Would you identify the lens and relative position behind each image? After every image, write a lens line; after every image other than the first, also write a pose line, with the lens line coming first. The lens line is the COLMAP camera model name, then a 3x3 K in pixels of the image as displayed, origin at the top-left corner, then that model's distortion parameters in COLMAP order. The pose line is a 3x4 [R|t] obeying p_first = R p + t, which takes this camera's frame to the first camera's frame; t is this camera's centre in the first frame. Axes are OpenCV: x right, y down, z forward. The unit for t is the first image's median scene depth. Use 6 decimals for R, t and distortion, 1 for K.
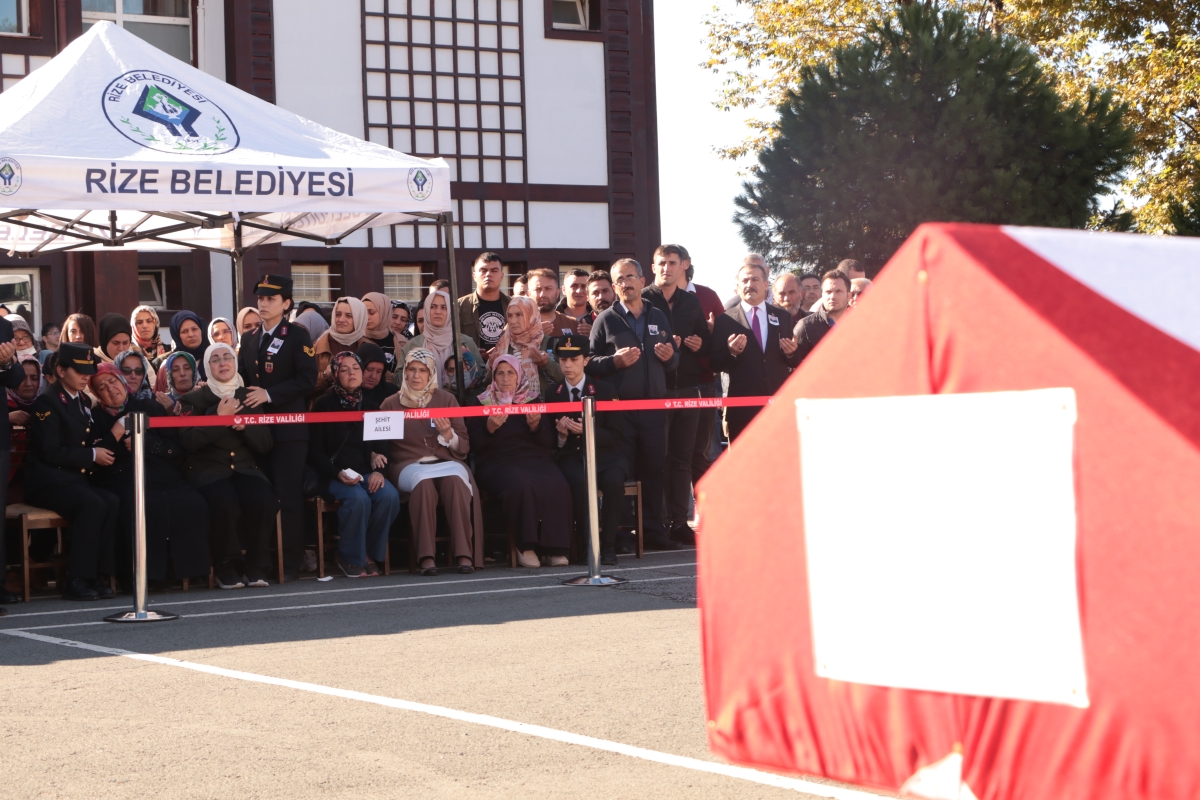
lens RADIAL K [[2539.7, 0, 600.0], [0, 2539.7, 400.0], [0, 0, 1]] dist [0.008871, 0.043207]
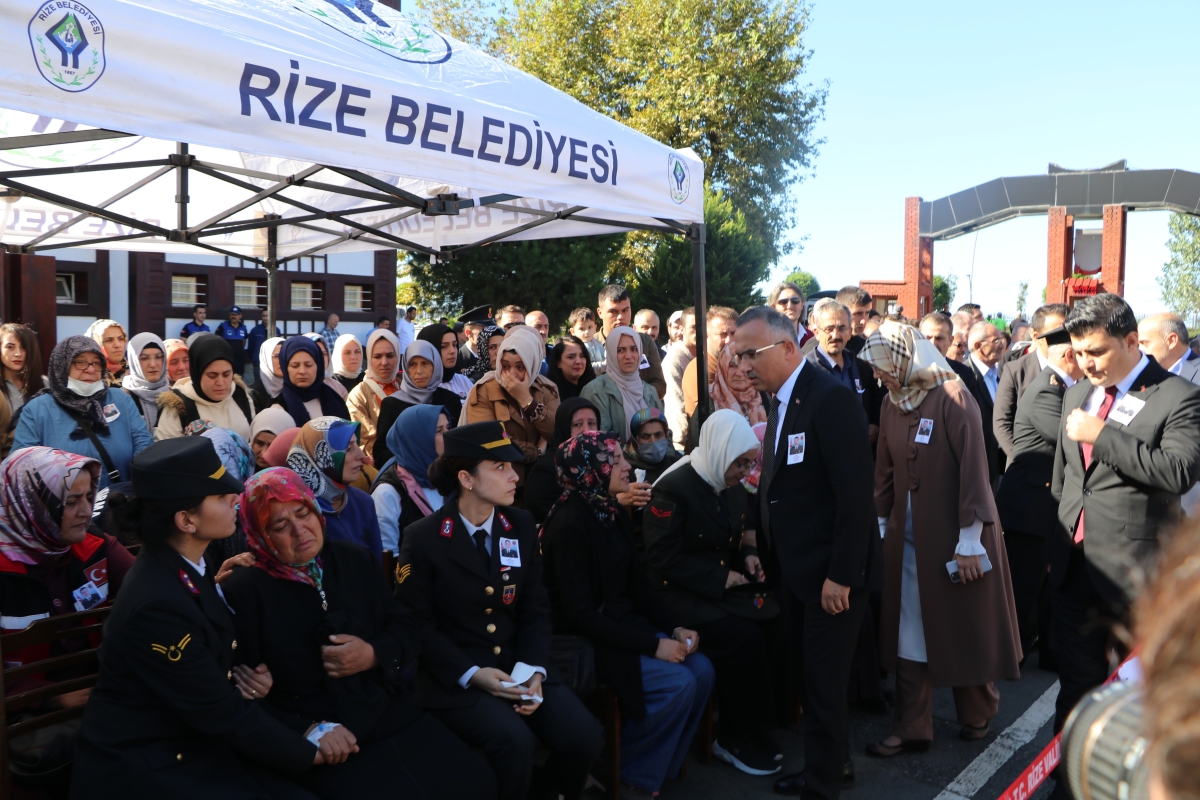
lens RADIAL K [[1091.1, 0, 602.2], [0, 1091.1, 460.8], [0, 0, 1]] dist [-0.136504, 0.172149]
pose [[0.943037, 0.009269, 0.332558, -0.195139], [-0.043154, 0.994575, 0.094651, -0.037089], [-0.329877, -0.103611, 0.938321, 0.748088]]
